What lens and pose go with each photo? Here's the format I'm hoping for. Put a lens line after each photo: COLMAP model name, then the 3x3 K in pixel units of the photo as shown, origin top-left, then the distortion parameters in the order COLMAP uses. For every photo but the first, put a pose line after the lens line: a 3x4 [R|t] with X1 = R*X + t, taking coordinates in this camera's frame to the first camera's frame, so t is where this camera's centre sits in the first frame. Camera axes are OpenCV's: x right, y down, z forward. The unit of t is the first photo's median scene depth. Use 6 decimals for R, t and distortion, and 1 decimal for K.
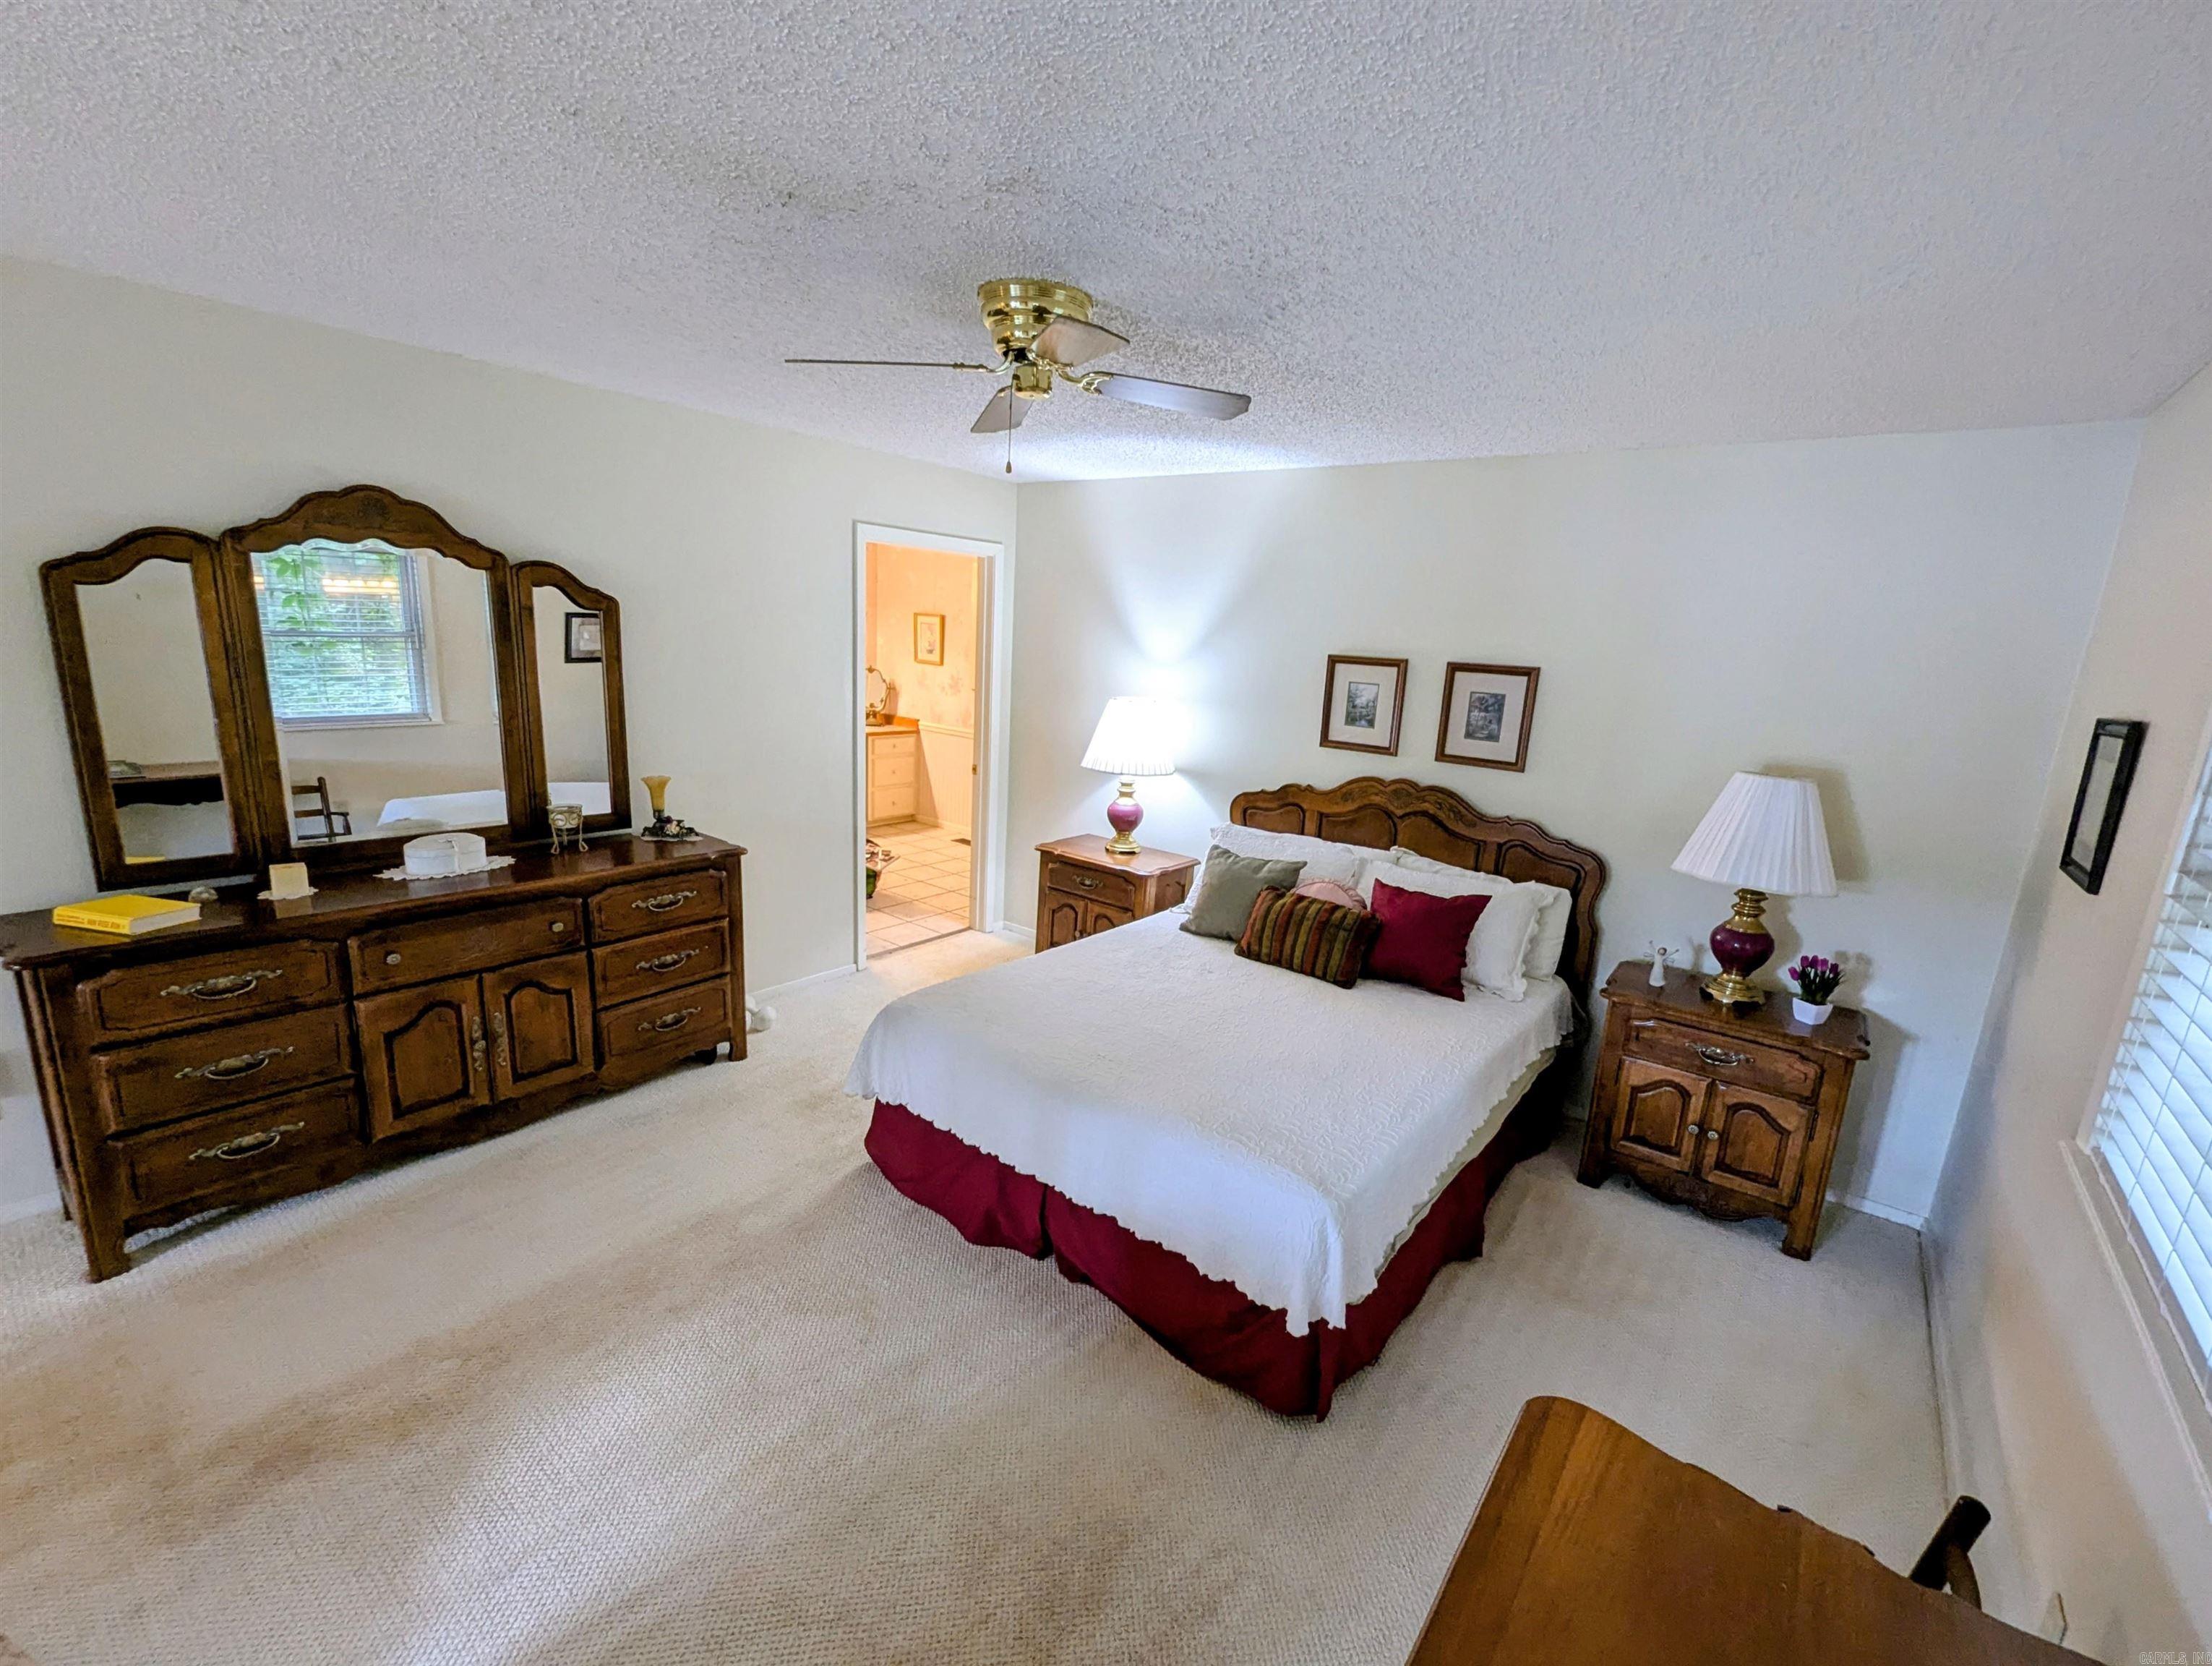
lens RADIAL K [[987.2, 0, 1106.0], [0, 987.2, 833.0], [0, 0, 1]] dist [0.032942, -0.014500]
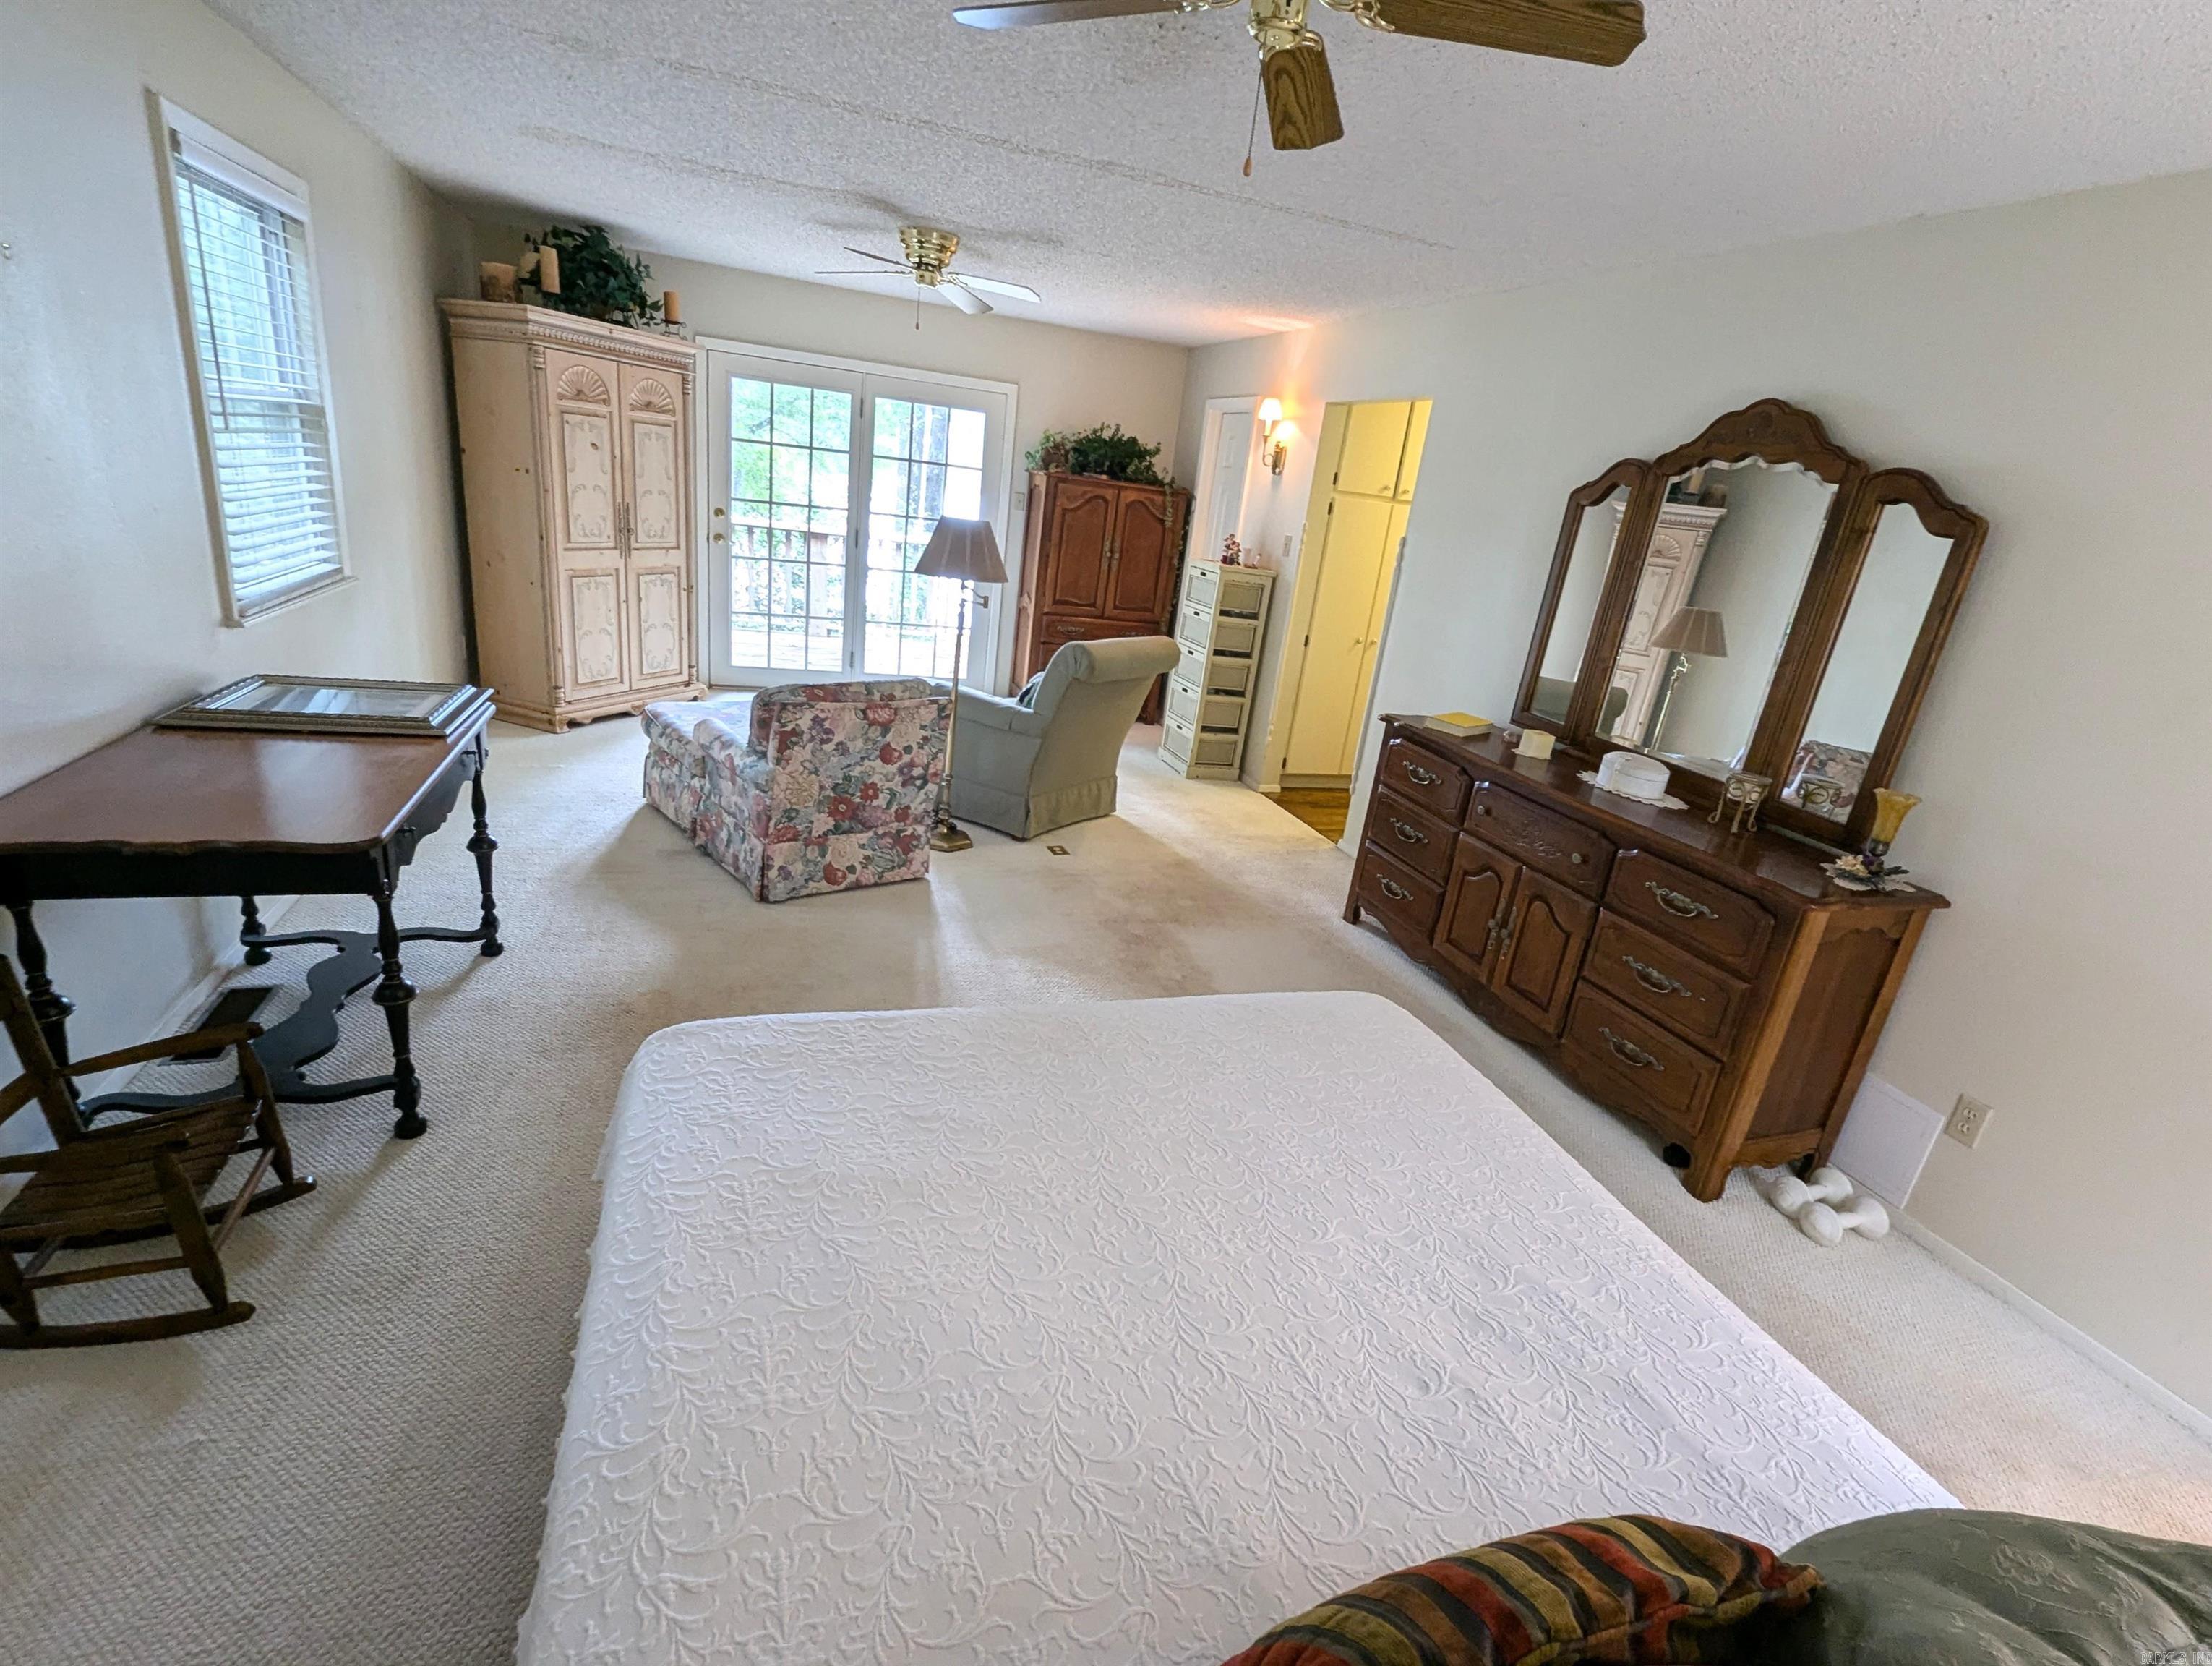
lens RADIAL K [[987.2, 0, 1106.0], [0, 987.2, 833.0], [0, 0, 1]] dist [0.032942, -0.014500]
pose [[-0.506605, 0.165442, -0.846156, 0.478785], [-0.339110, 0.864082, 0.371977, -0.129998], [0.792689, 0.475386, -0.381645, 1.080825]]
